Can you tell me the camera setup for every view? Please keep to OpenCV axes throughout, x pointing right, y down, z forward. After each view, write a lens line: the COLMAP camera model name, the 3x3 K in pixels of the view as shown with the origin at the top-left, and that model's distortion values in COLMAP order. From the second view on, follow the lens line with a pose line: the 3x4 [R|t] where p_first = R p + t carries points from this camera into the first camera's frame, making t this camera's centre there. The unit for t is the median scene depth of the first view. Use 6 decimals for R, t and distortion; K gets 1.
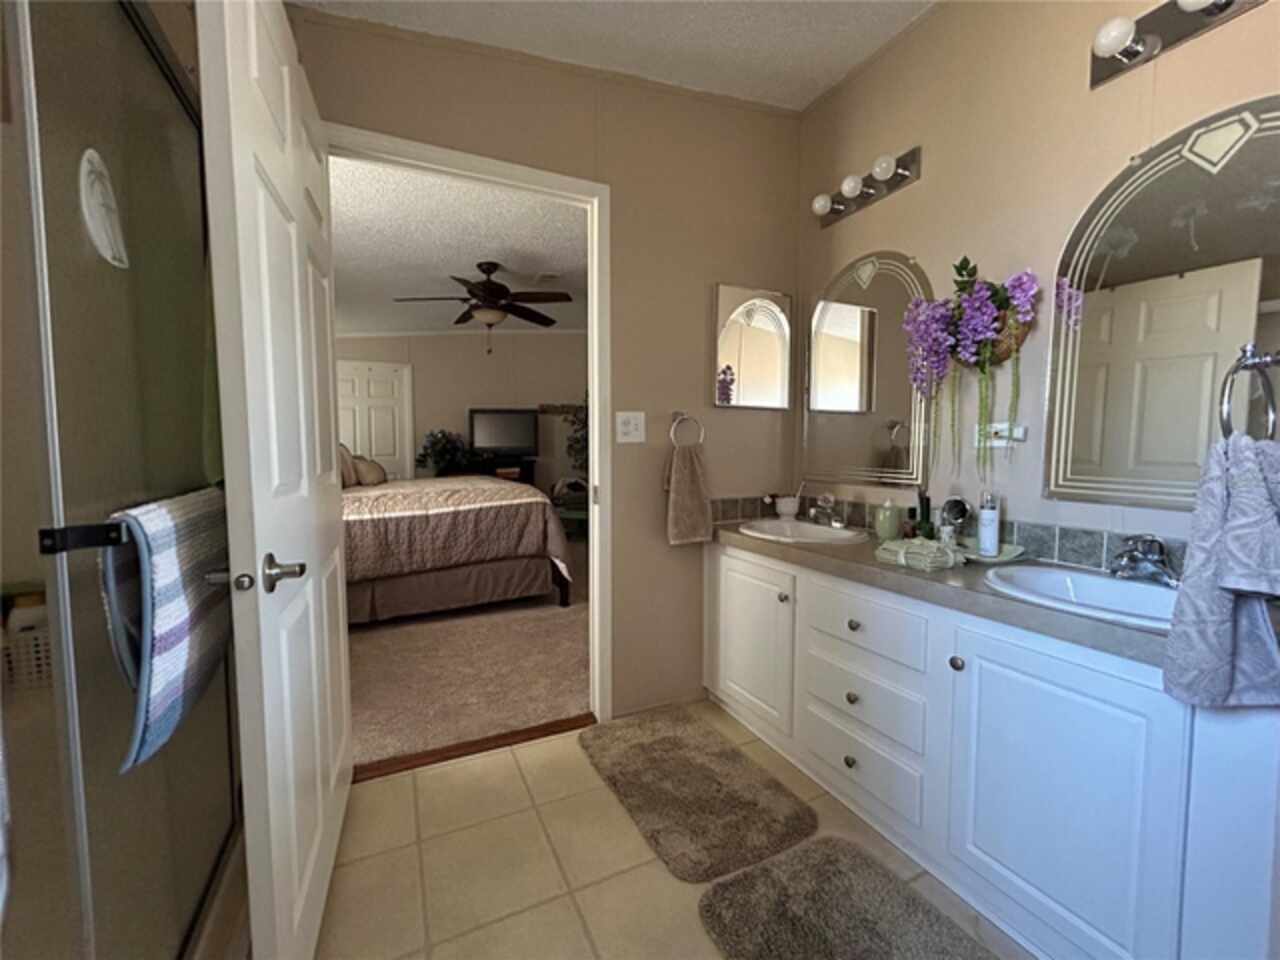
lens RADIAL K [[517.7, 0, 638.1], [0, 517.7, 477.1], [0, 0, 1]] dist [-0.004045, -0.000255]
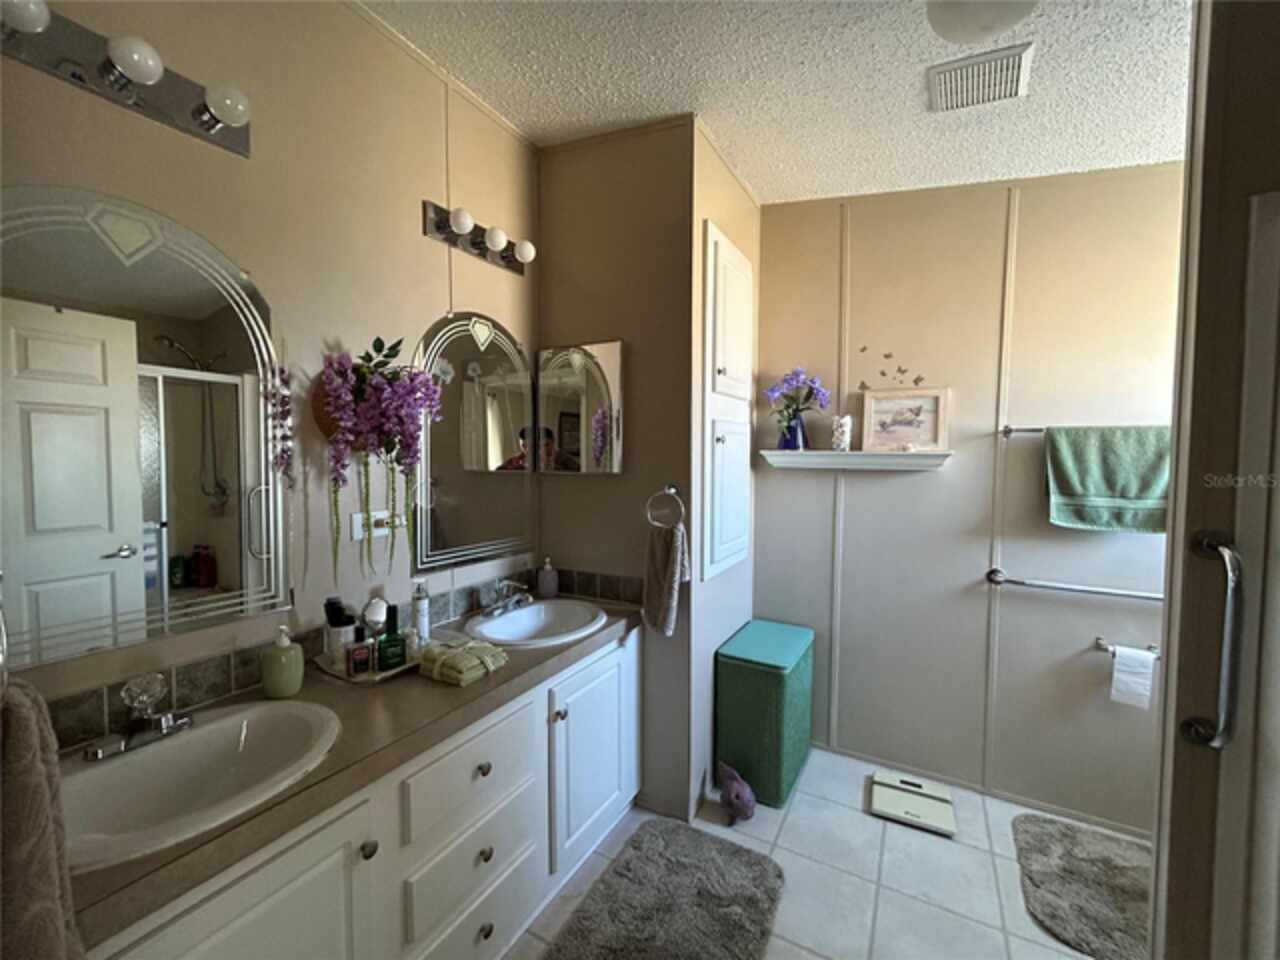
lens RADIAL K [[521.7, 0, 636.4], [0, 521.7, 477.7], [0, 0, 1]] dist [-0.001627, -0.000154]
pose [[-0.572149, -0.043191, 0.819012, -0.369841], [0.036239, 0.996306, 0.077857, -0.226026], [-0.819349, 0.074226, -0.568470, 1.150594]]
